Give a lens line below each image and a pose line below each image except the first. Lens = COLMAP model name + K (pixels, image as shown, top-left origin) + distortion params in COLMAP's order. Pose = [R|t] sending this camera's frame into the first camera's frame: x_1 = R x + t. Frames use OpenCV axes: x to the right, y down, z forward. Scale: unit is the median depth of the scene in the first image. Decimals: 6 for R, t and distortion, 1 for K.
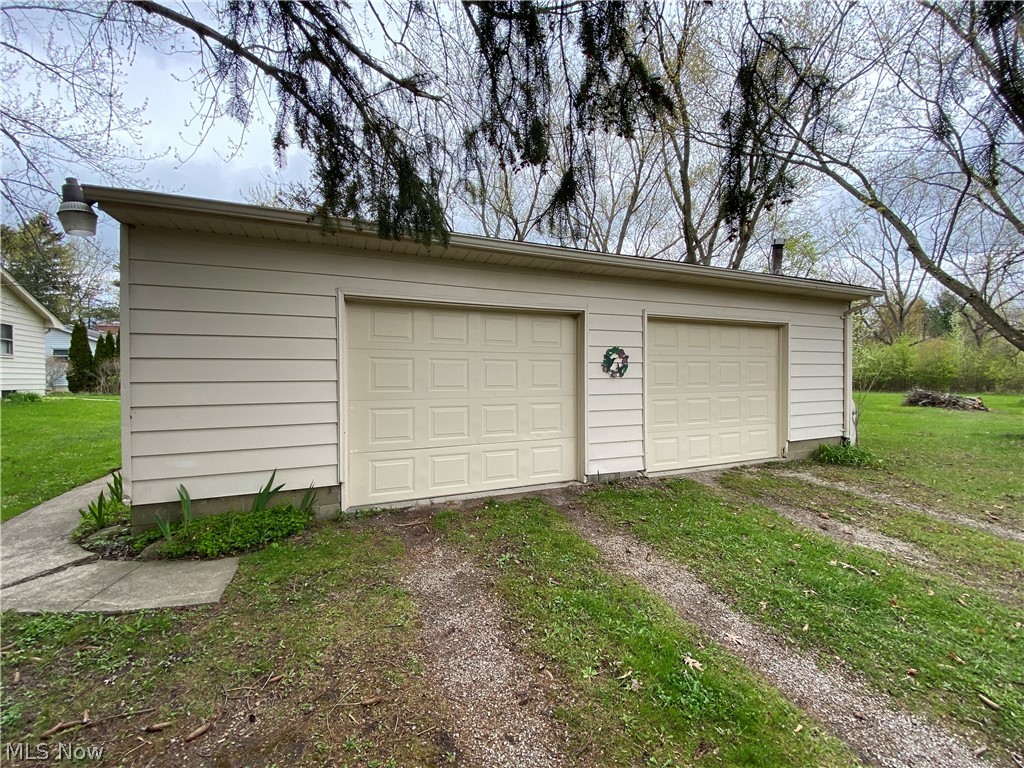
lens RADIAL K [[409.5, 0, 512.0], [0, 409.5, 384.0], [0, 0, 1]] dist [0.027822, -0.024063]
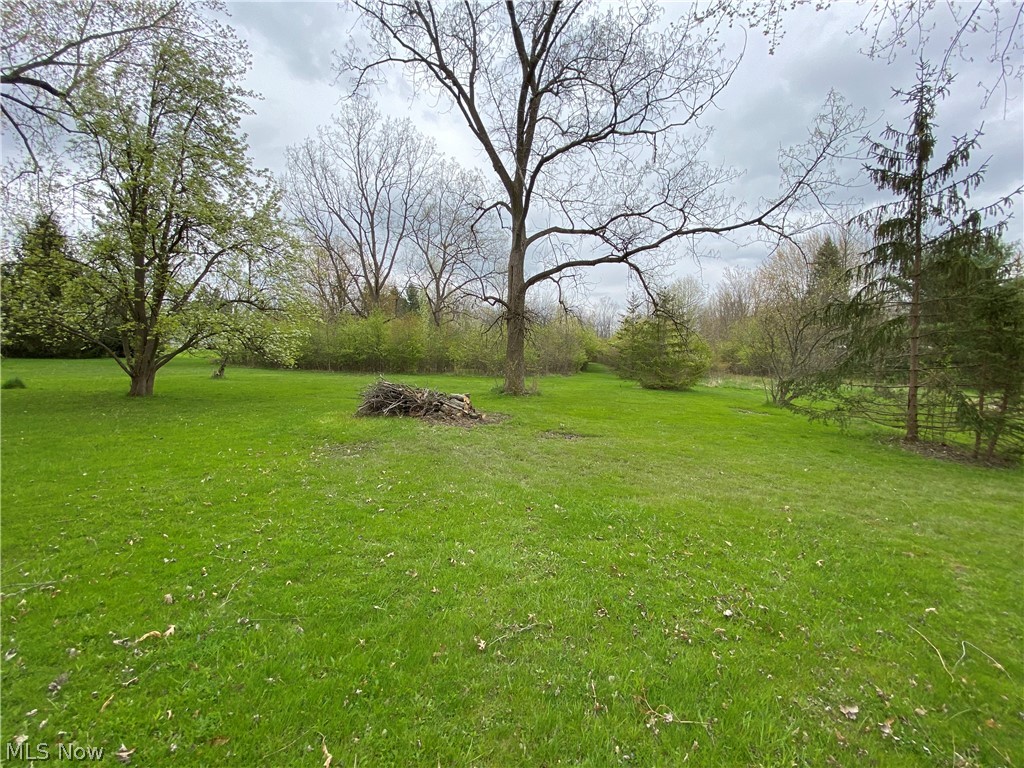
lens RADIAL K [[409.5, 0, 512.0], [0, 409.5, 384.0], [0, 0, 1]] dist [0.027822, -0.024063]
pose [[0.490761, -0.040785, 0.870339, 0.324933], [-0.009790, 0.998583, 0.052315, -0.005971], [-0.871239, -0.034194, 0.489666, 0.319207]]
